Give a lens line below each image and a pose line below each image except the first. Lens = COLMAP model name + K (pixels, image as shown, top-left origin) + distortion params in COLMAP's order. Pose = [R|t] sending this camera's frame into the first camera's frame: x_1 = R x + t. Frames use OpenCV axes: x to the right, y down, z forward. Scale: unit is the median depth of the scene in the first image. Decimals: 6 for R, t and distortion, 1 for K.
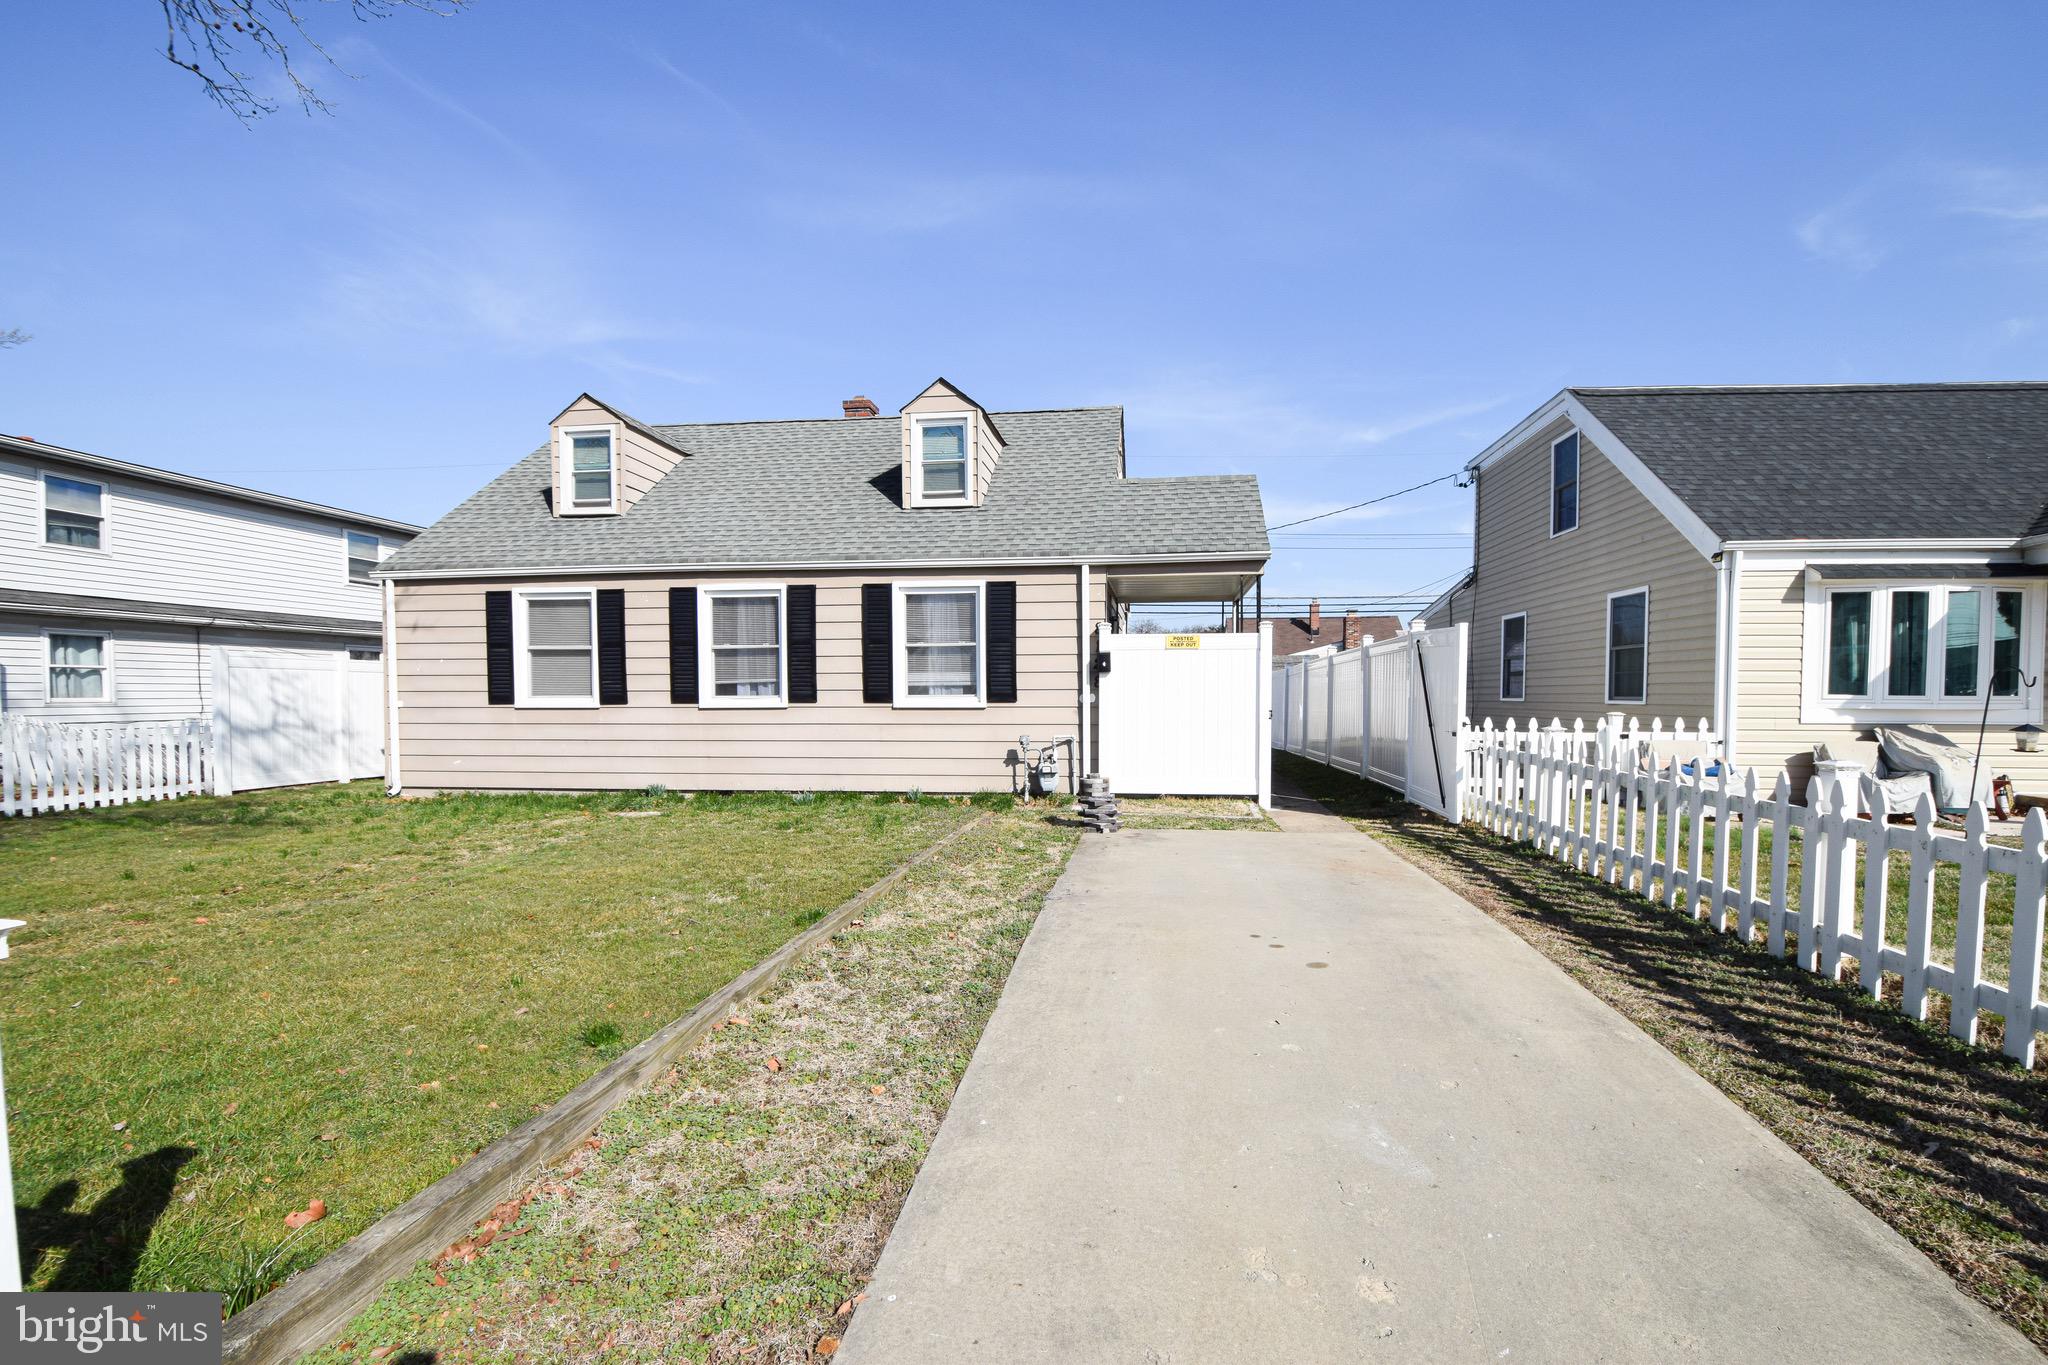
lens RADIAL K [[894.4, 0, 1050.0], [0, 894.4, 725.1], [0, 0, 1]] dist [0.009691, -0.019676]
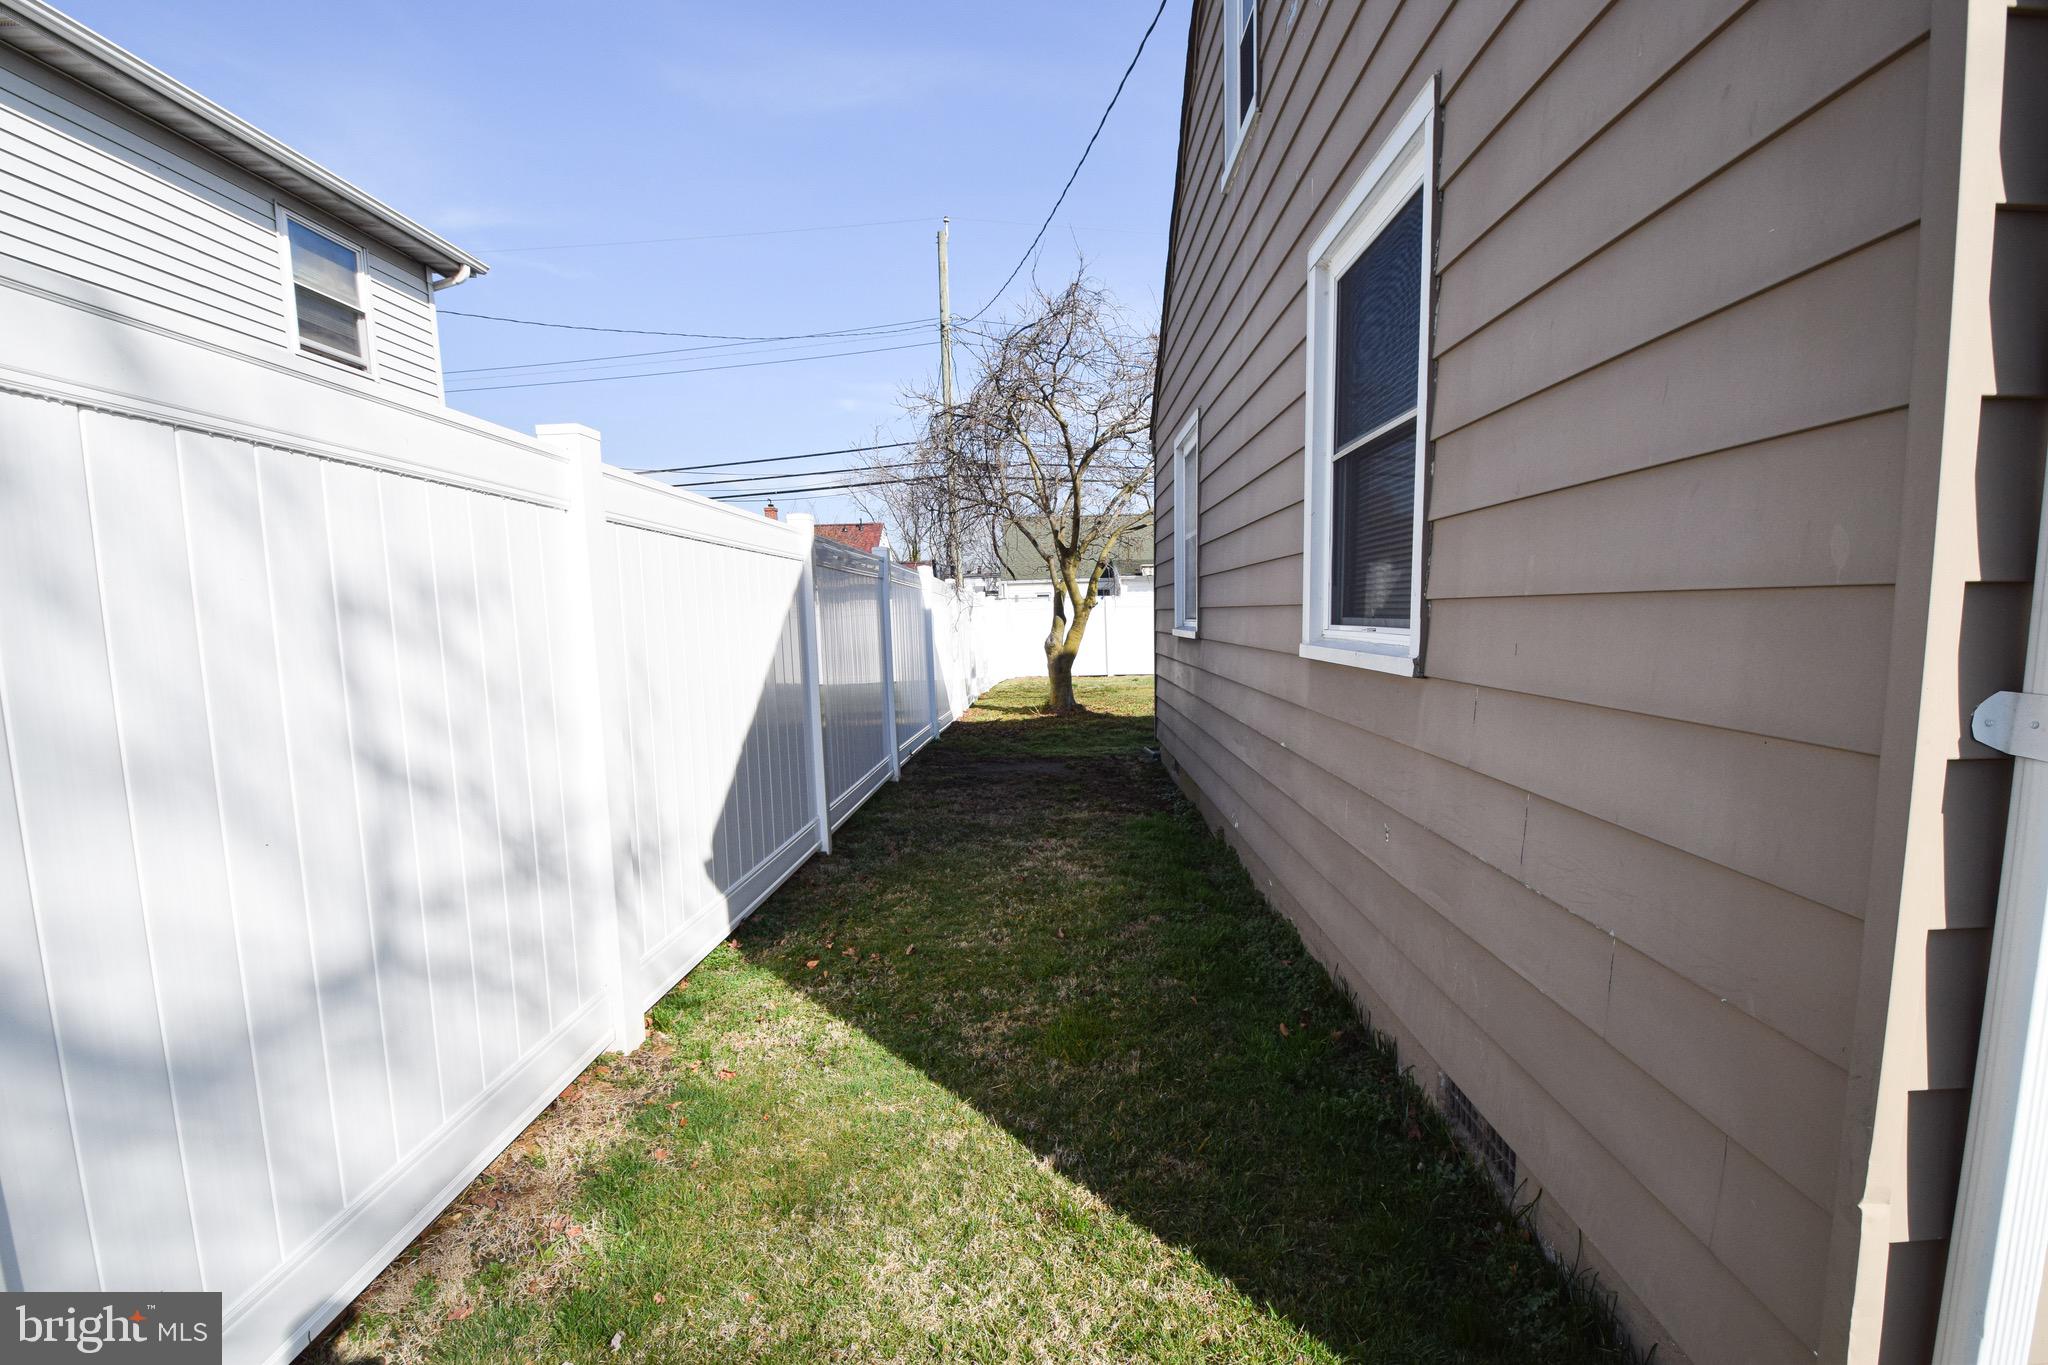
lens RADIAL K [[917.6, 0, 1027.1], [0, 917.6, 720.2], [0, 0, 1]] dist [0.018880, -0.020989]
pose [[0.995694, -0.038182, 0.084478, -0.877446], [0.031087, 0.996001, 0.083758, -0.036714], [-0.087338, -0.080771, 0.992899, 0.961024]]
